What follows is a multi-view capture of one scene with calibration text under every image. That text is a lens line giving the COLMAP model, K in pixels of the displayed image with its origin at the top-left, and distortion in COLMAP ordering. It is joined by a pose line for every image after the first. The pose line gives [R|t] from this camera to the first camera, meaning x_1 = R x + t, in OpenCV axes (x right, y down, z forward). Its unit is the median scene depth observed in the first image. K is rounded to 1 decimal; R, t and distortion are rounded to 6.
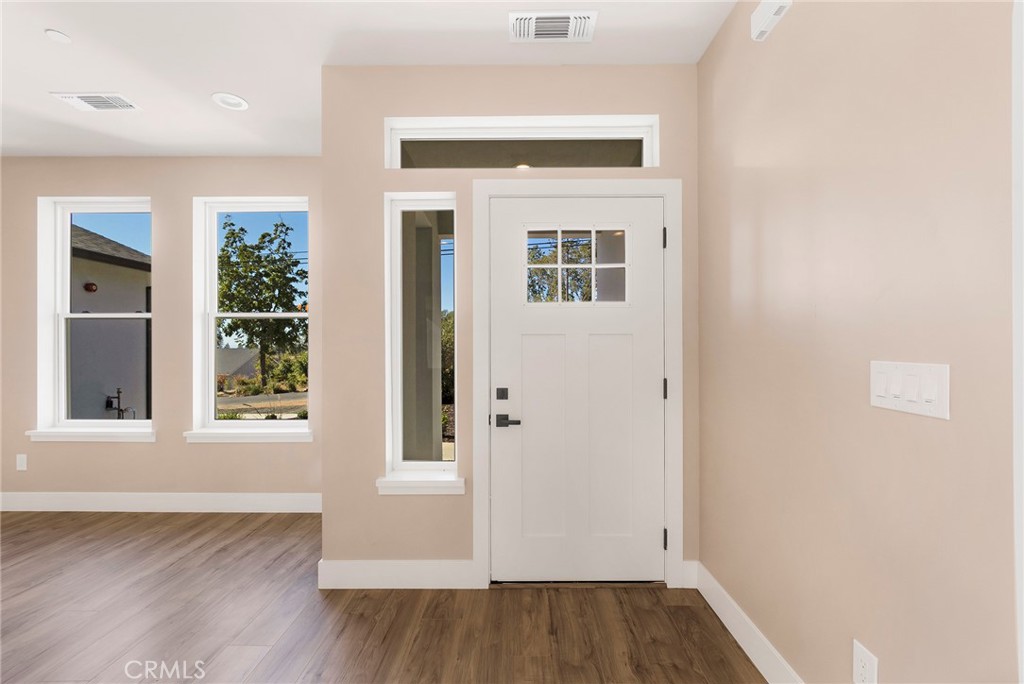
lens RADIAL K [[436.1, 0, 513.8], [0, 436.1, 345.5], [0, 0, 1]] dist [-0.003718, -0.000207]
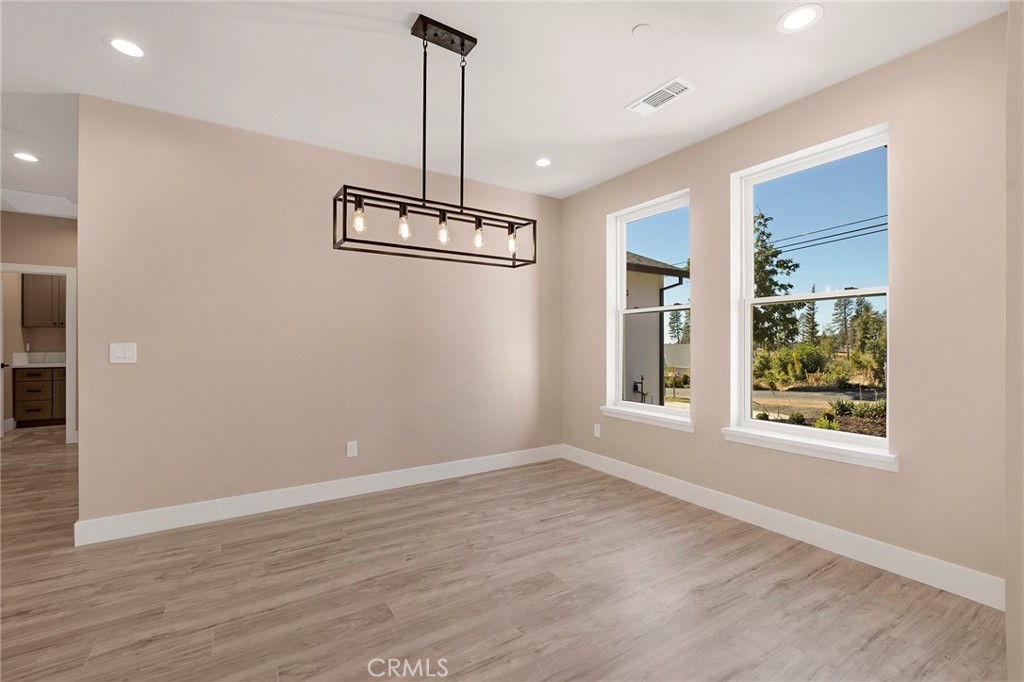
lens RADIAL K [[436.1, 0, 515.2], [0, 436.1, 342.8], [0, 0, 1]] dist [-0.003718, -0.000207]
pose [[0.548720, 0.001197, -0.836006, -0.237733], [0.000387, 0.999999, 0.001686, 0.015751], [0.836006, -0.001248, 0.548718, 0.125410]]
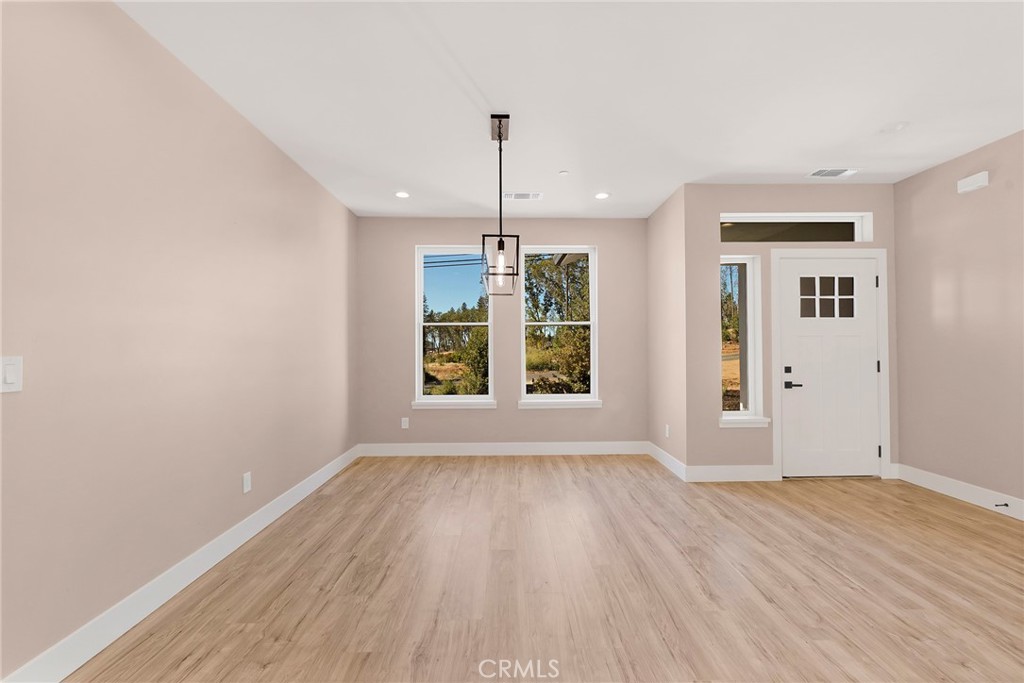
lens RADIAL K [[436.1, 0, 509.7], [0, 436.1, 340.1], [0, 0, 1]] dist [-0.003718, -0.000207]
pose [[0.999717, -0.003249, 0.023558, -0.890941], [0.003619, 0.999870, -0.015704, 0.010829], [-0.023504, 0.015785, 0.999599, -0.549479]]
